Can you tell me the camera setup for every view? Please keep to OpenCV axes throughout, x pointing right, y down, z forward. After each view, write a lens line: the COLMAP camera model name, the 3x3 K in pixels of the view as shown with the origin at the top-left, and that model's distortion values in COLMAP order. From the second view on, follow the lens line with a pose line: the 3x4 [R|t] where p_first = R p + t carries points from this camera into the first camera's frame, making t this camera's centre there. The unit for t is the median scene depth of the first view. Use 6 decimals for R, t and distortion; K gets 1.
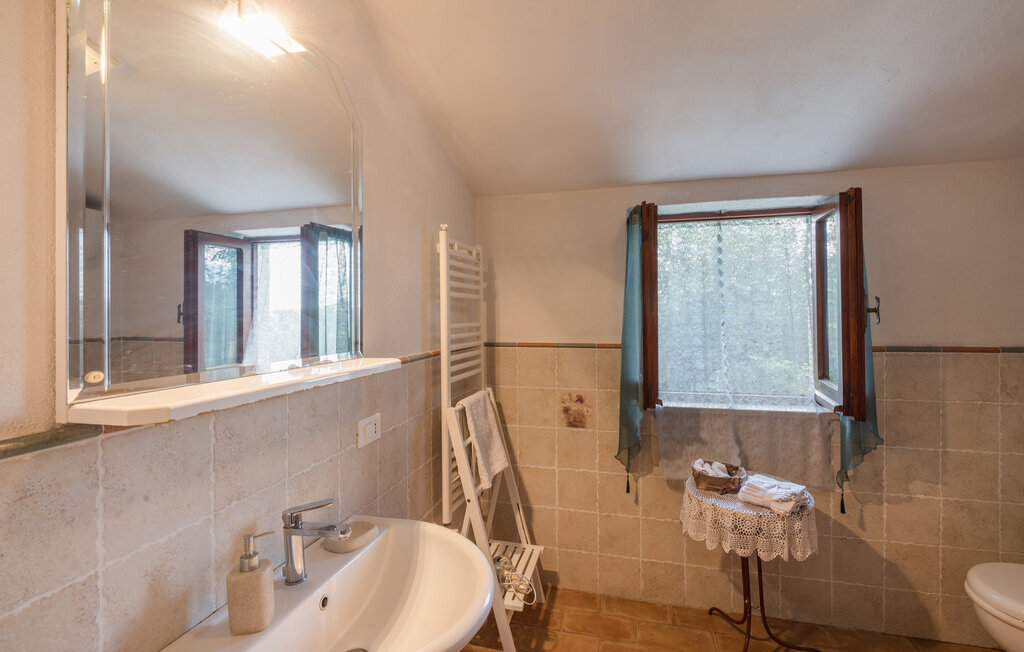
lens RADIAL K [[471.7, 0, 513.9], [0, 471.7, 307.1], [0, 0, 1]] dist [-0.002922, -0.000493]
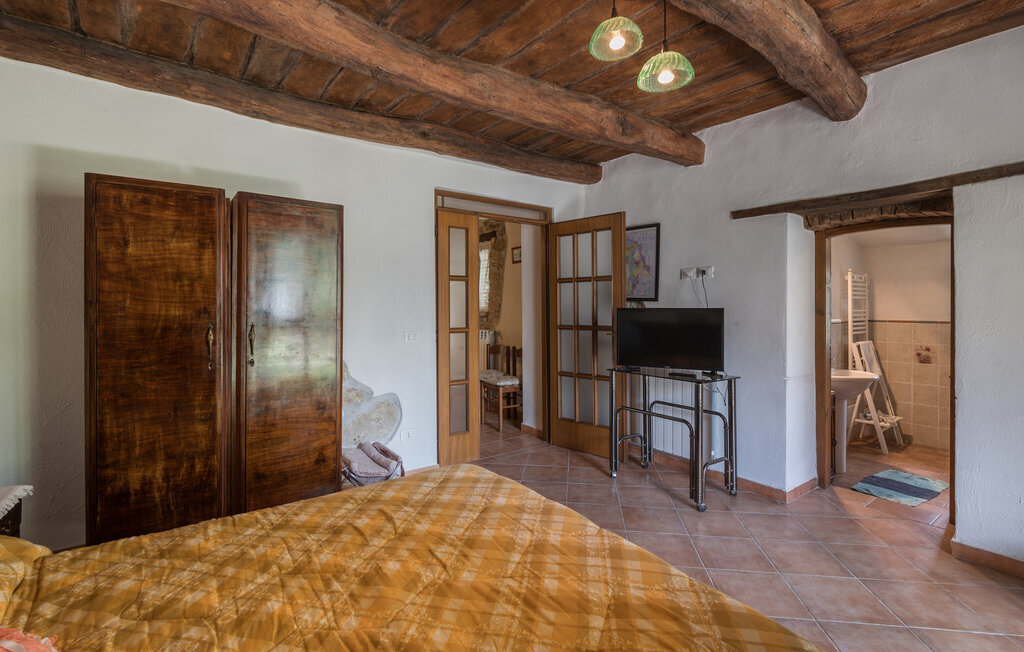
lens RADIAL K [[471.7, 0, 513.9], [0, 471.7, 307.1], [0, 0, 1]] dist [-0.002922, -0.000493]
pose [[0.788031, 0.009769, -0.615558, -0.015229], [0.000880, 0.999855, 0.016996, -0.017627], [0.615635, -0.013935, 0.787908, -1.667873]]
